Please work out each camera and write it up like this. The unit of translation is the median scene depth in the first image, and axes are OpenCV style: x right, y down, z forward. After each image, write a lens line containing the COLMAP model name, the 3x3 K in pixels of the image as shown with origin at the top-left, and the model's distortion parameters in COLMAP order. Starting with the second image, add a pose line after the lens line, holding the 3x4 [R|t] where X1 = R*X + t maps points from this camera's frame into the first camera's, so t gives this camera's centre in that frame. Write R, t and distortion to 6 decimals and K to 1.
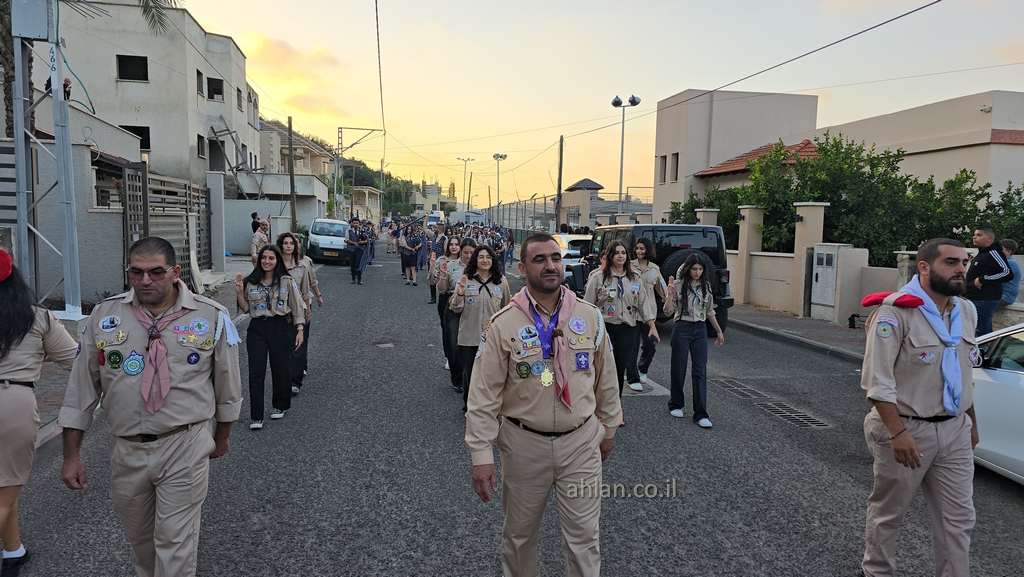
lens RADIAL K [[680.1, 0, 508.2], [0, 680.1, 292.2], [0, 0, 1]] dist [0.066859, -0.058976]
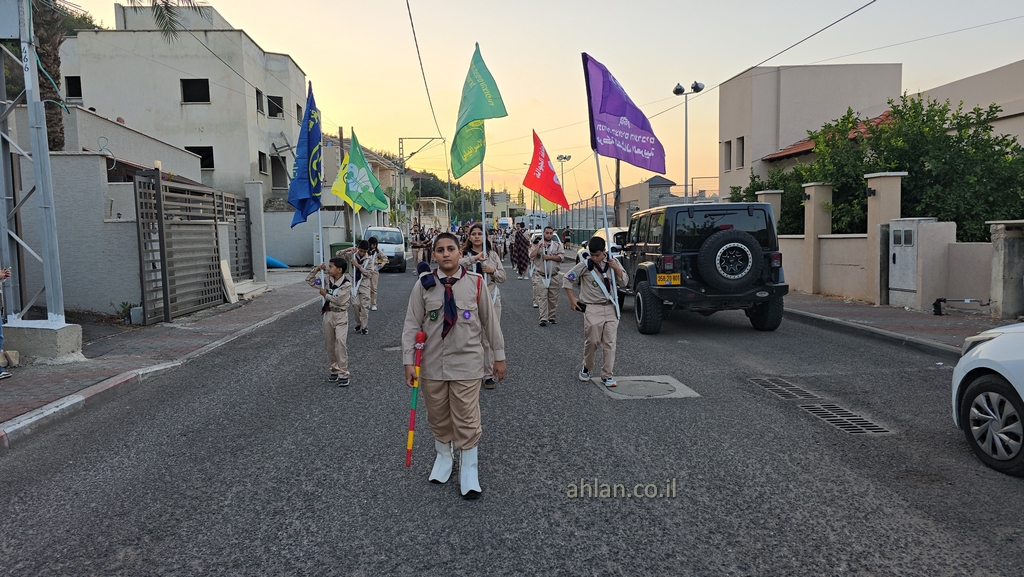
lens RADIAL K [[683.0, 0, 498.4], [0, 683.0, 291.2], [0, 0, 1]] dist [0.059324, -0.050297]
pose [[0.991315, -0.036362, -0.126381, 0.057325], [0.034916, 0.999297, -0.013633, 0.012237], [0.126788, 0.009102, 0.991888, 0.067655]]
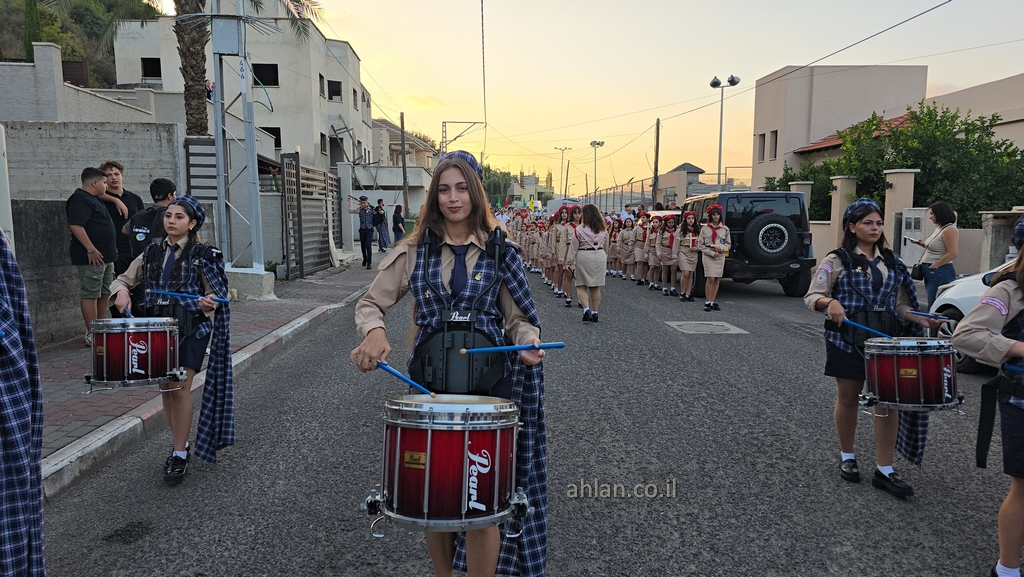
lens RADIAL K [[680.1, 0, 508.2], [0, 680.1, 292.2], [0, 0, 1]] dist [0.066859, -0.058976]
pose [[0.989671, -0.005889, -0.143237, 0.004401], [0.007746, 0.999893, 0.012412, 0.033289], [0.143148, -0.013393, 0.989611, -0.103352]]
